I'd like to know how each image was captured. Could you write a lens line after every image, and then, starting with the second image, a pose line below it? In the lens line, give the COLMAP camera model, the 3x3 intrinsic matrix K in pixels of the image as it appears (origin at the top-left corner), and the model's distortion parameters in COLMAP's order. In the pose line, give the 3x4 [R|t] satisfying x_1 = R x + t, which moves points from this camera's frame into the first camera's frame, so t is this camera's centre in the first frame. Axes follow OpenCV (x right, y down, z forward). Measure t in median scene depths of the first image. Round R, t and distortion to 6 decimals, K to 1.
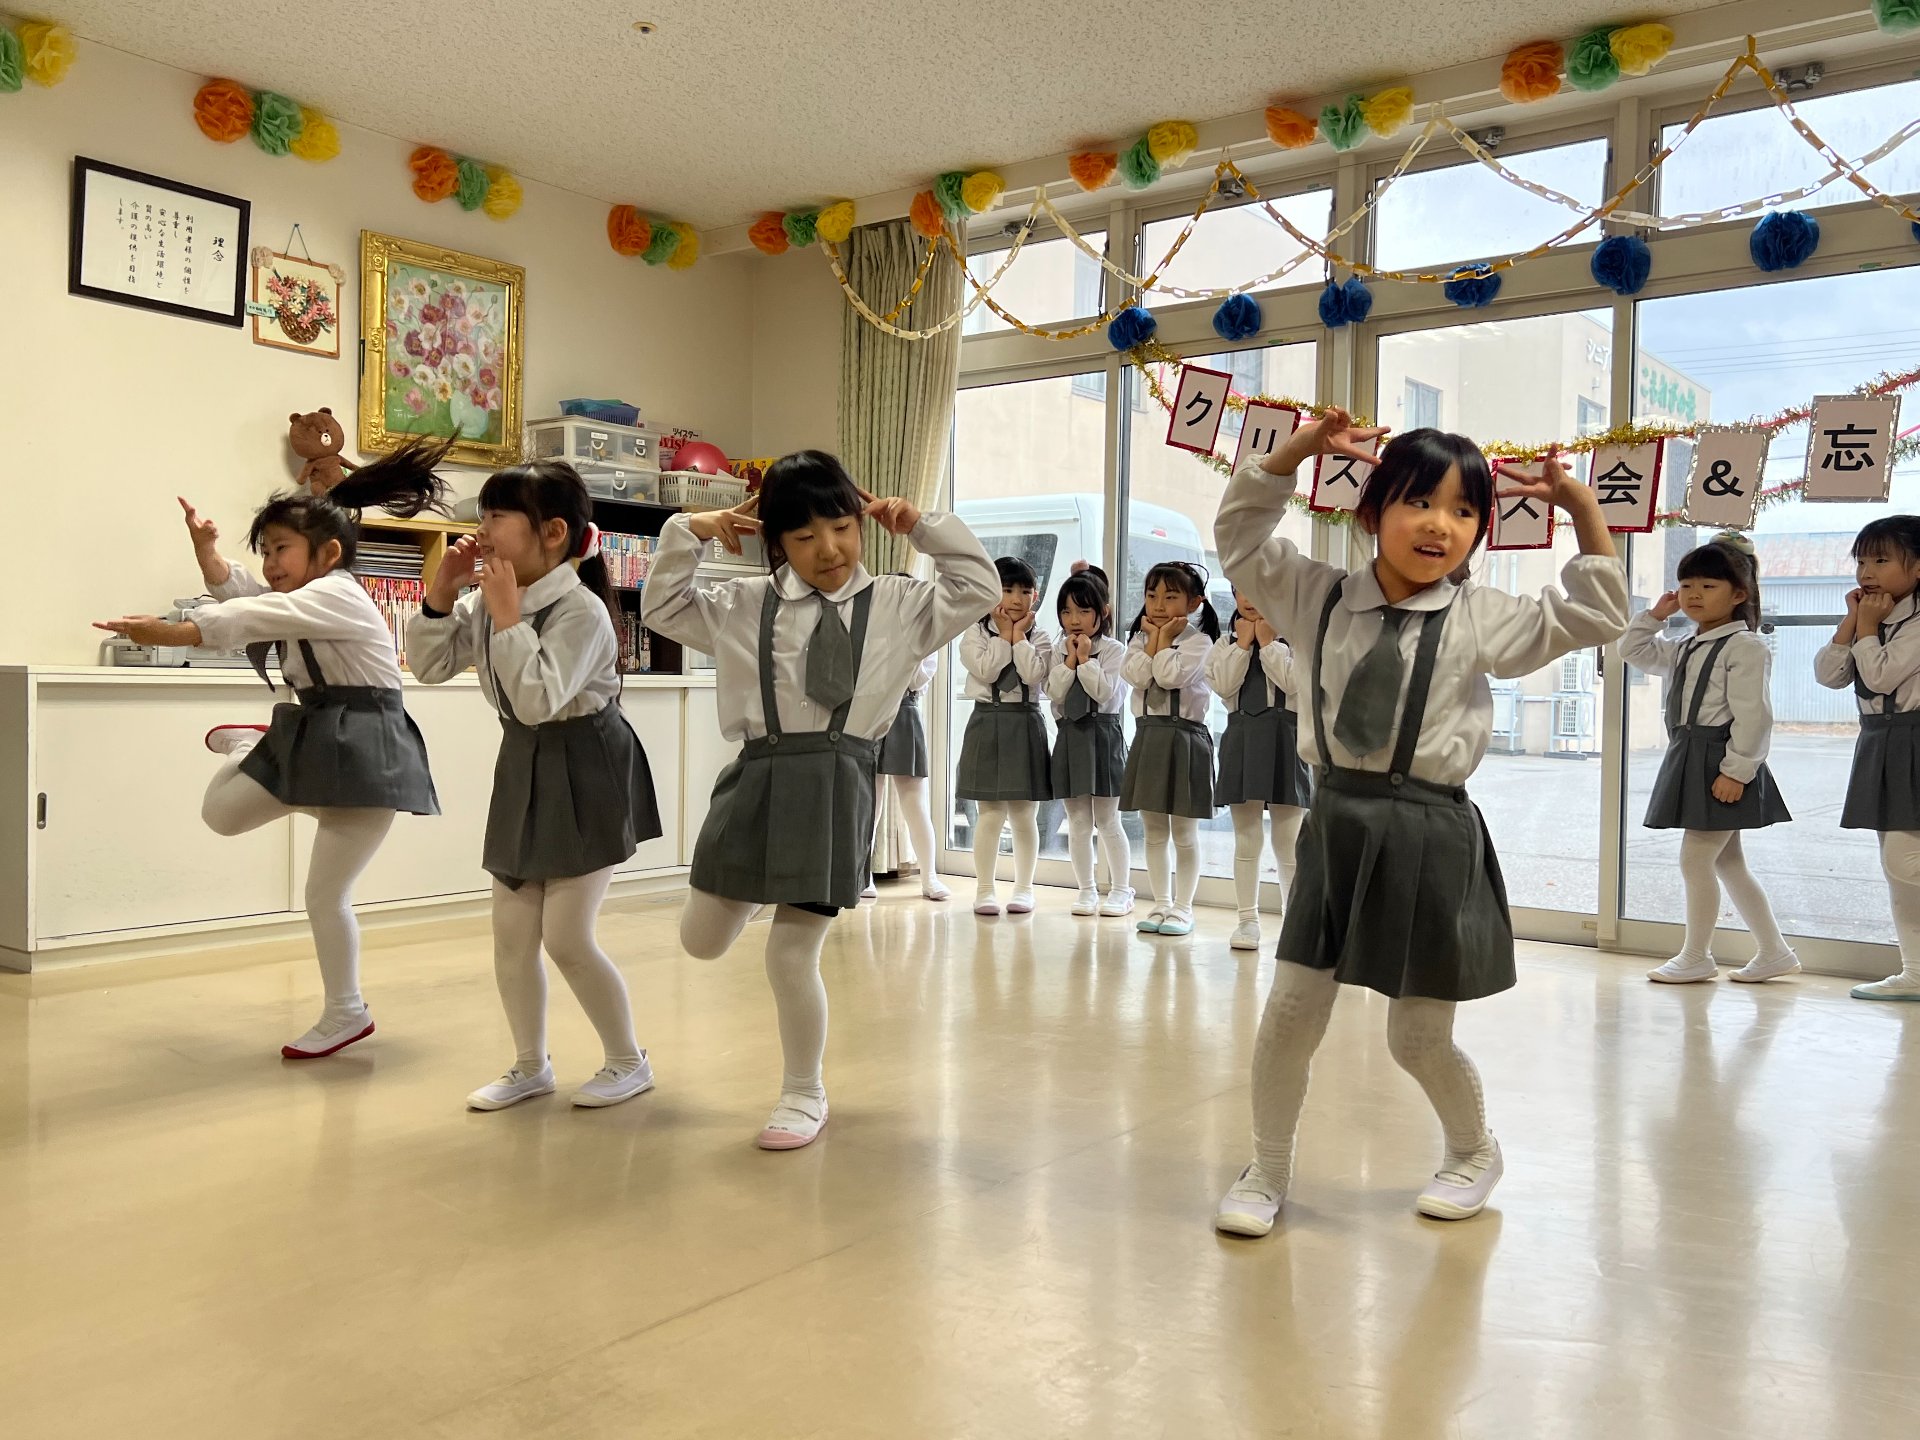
lens RADIAL K [[1647.3, 0, 942.9], [0, 1647.3, 722.7], [0, 0, 1]] dist [0.075346, -0.103581]
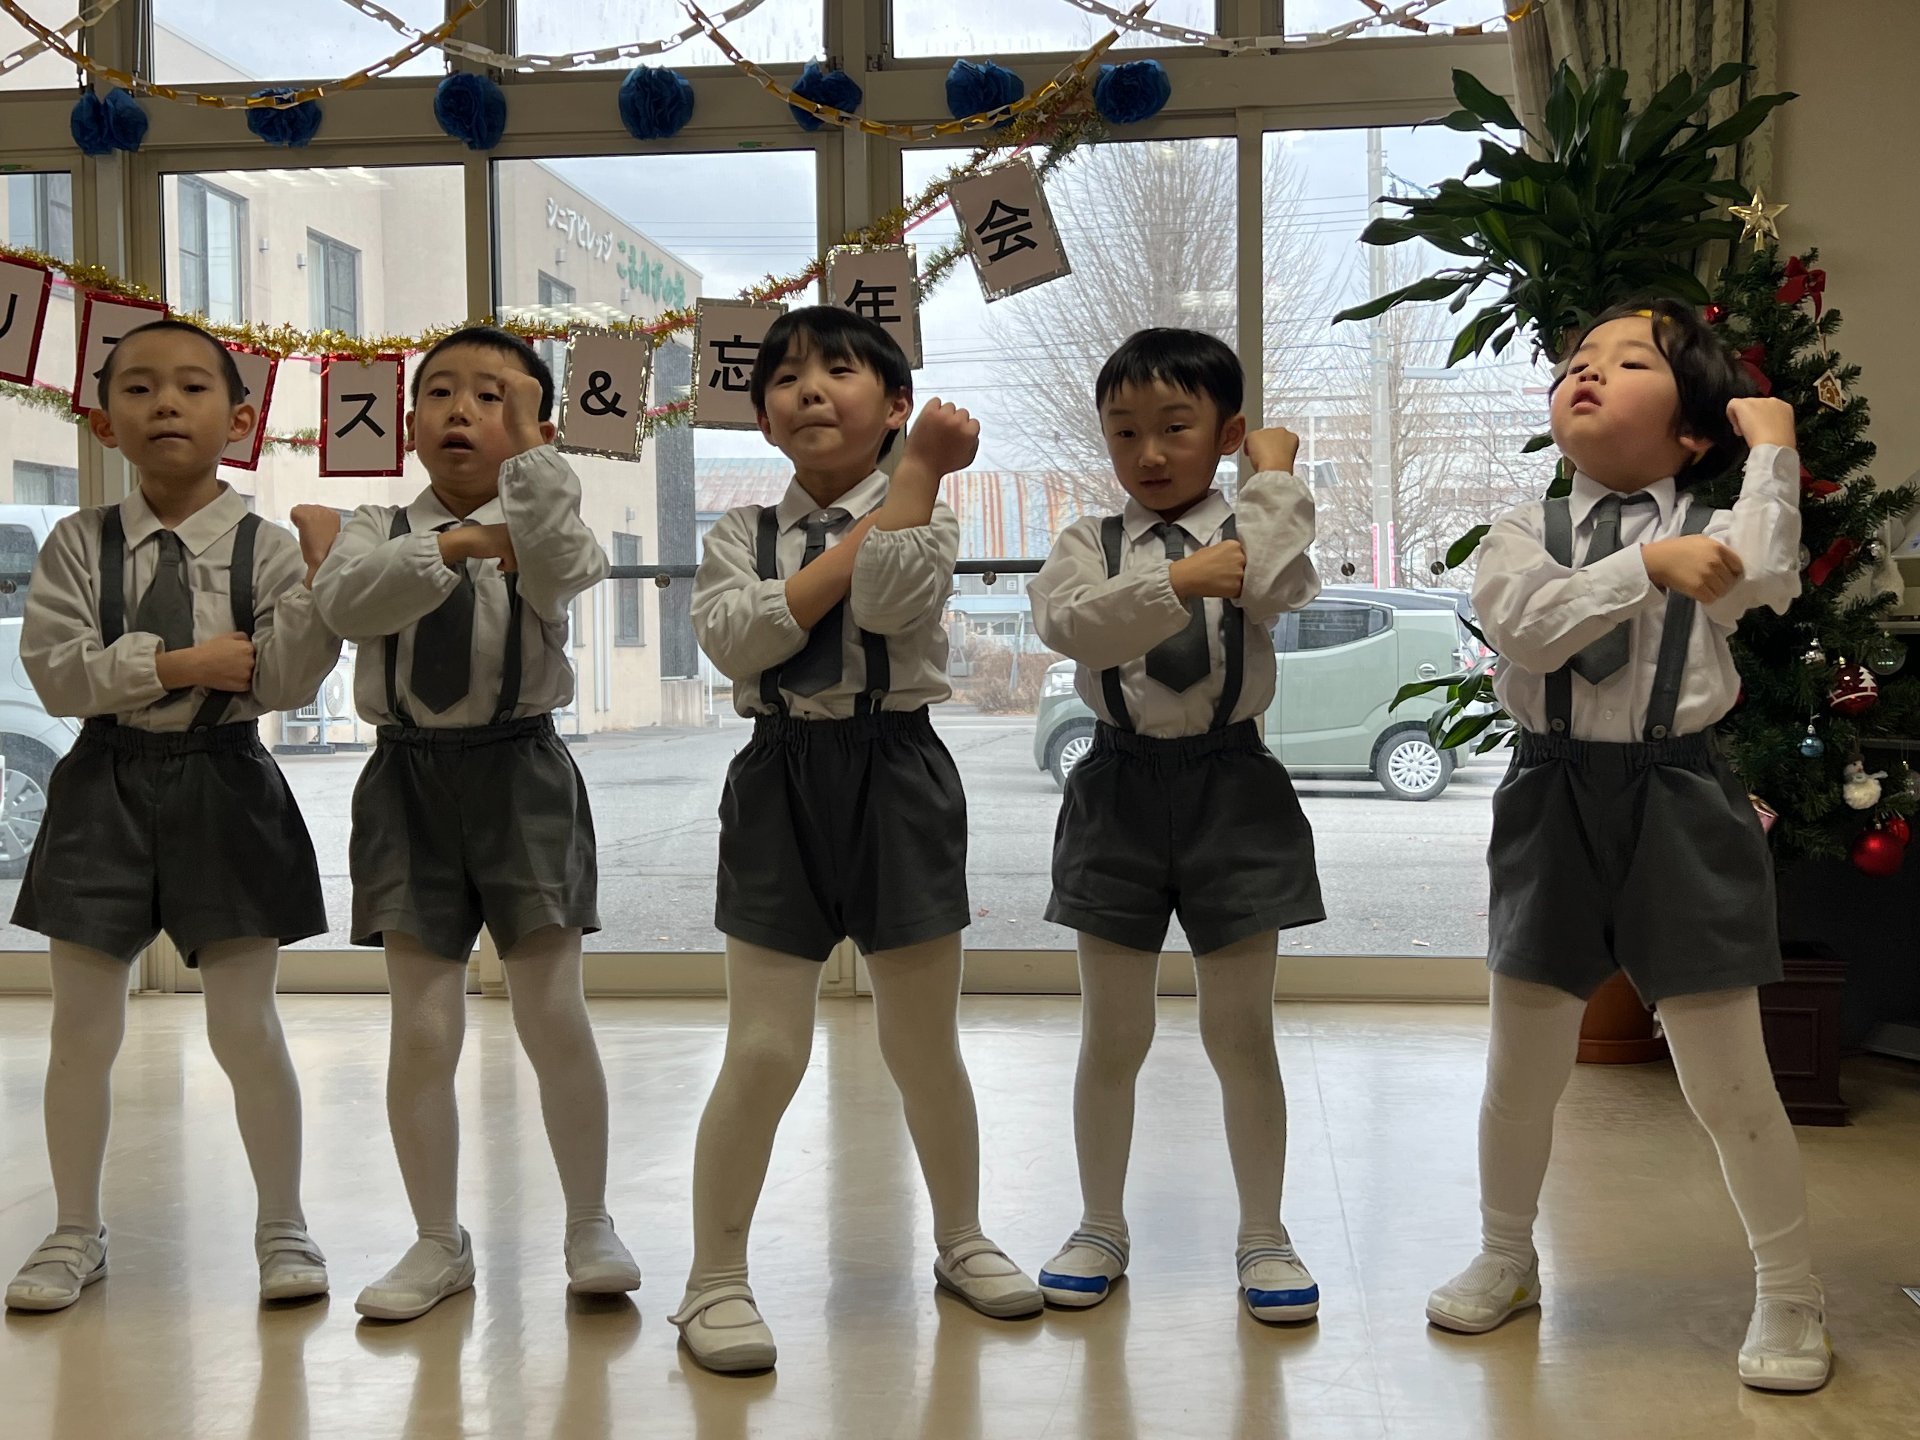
lens RADIAL K [[2256.7, 0, 975.8], [0, 2256.7, 694.9], [0, 0, 1]] dist [0.217071, -0.589301]
pose [[0.858092, -0.033269, 0.512418, 0.047432], [0.035238, 0.999362, 0.005876, -0.001432], [-0.512286, 0.013014, 0.858716, -0.027982]]
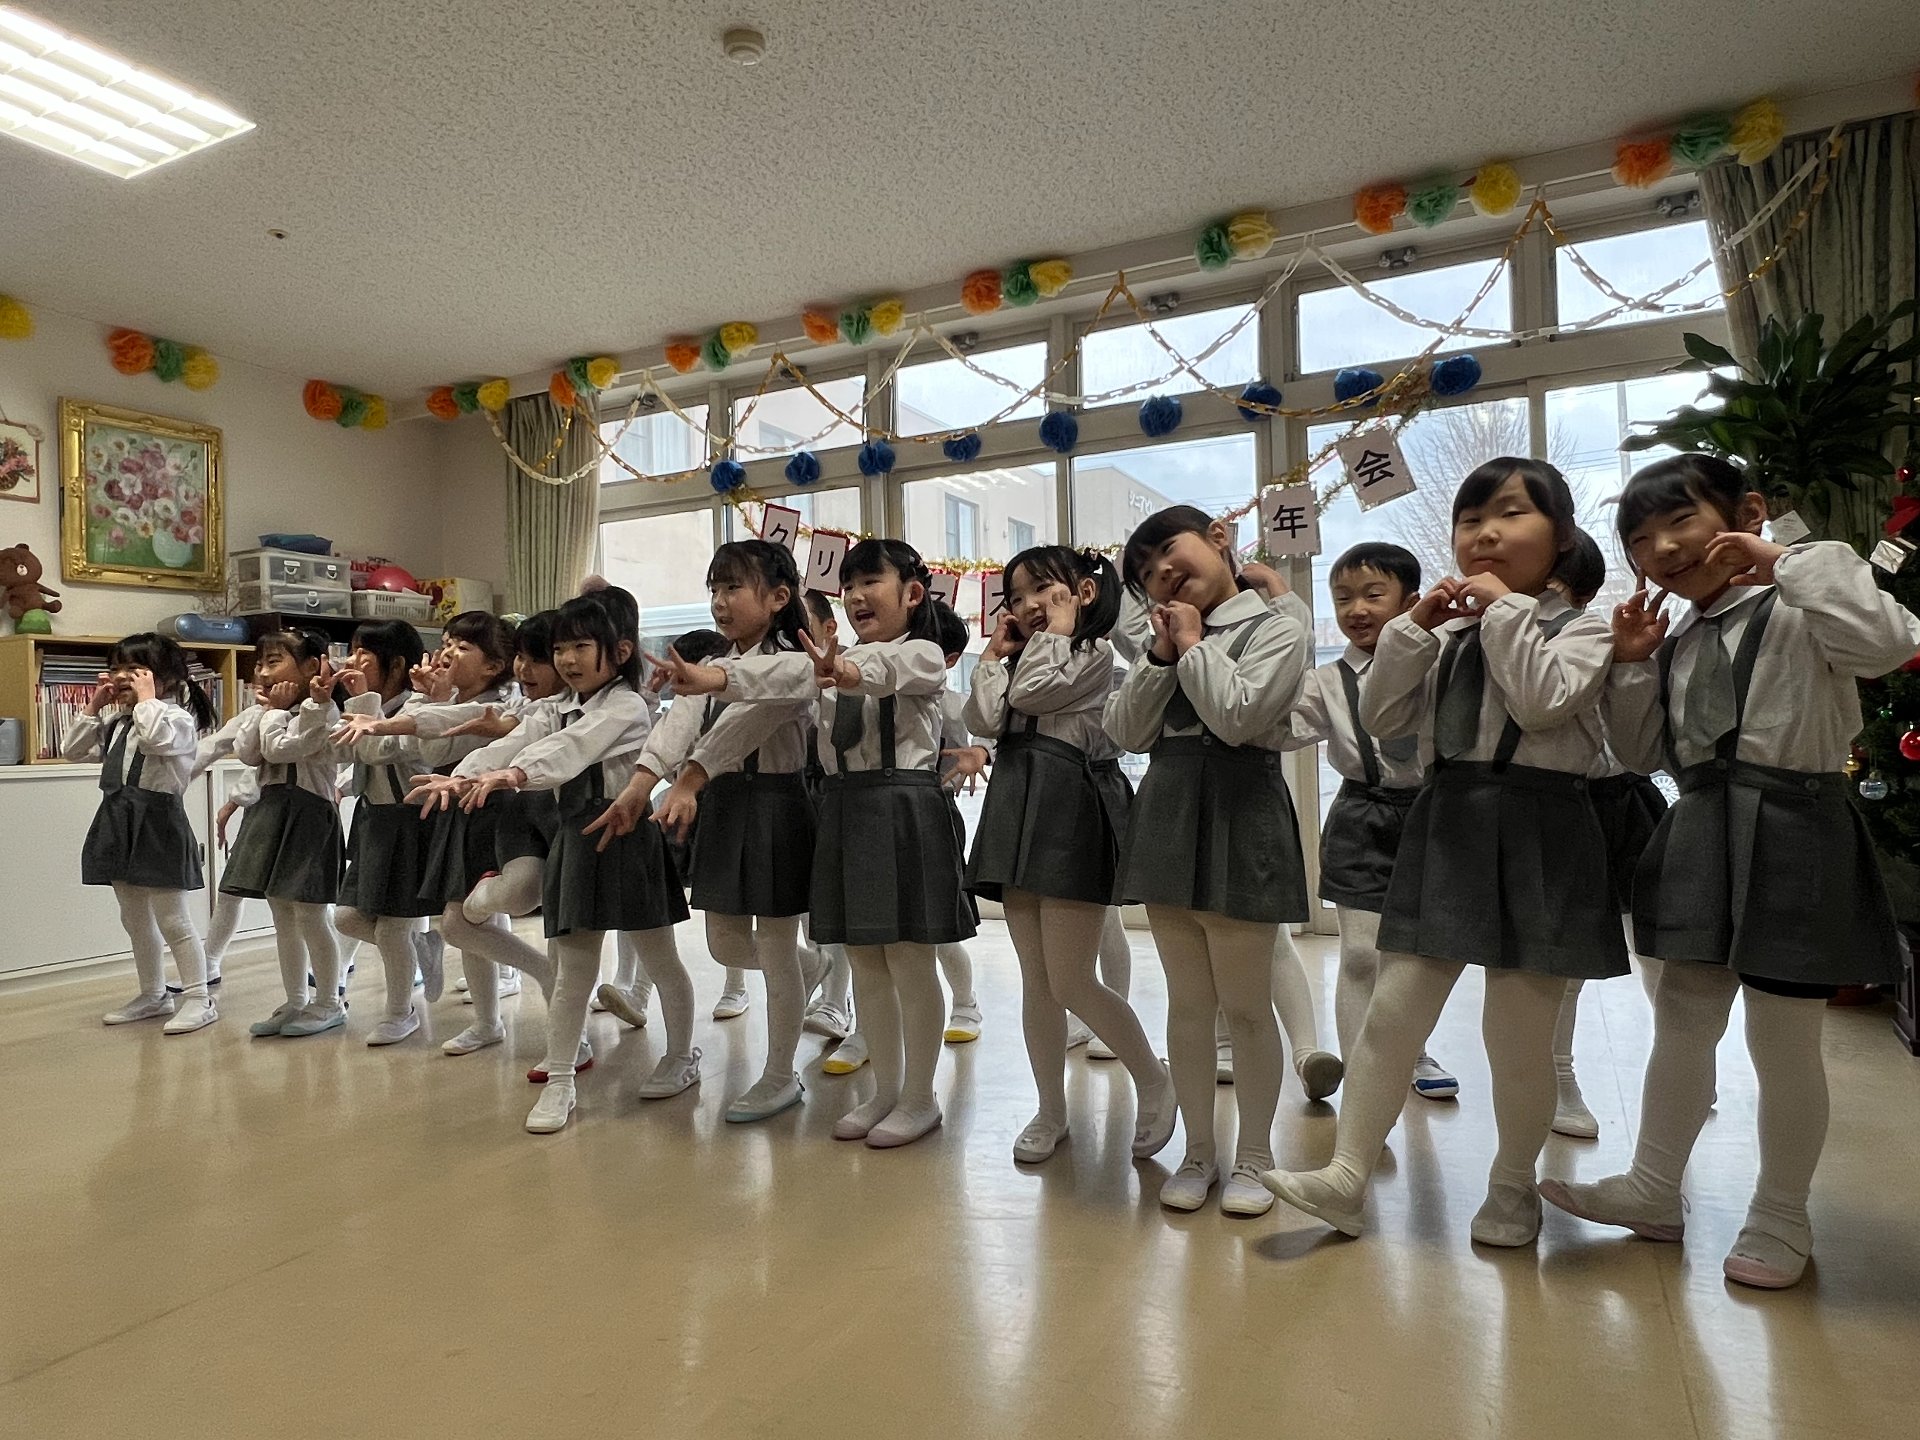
lens RADIAL K [[1203.8, 0, 946.9], [0, 1203.8, 731.3], [0, 0, 1]] dist [0.000215, -0.000698]
pose [[0.980105, -0.041234, 0.194150, 0.097495], [0.047250, 0.998533, -0.026459, -0.001832], [-0.192774, 0.035106, 0.980615, 0.034020]]
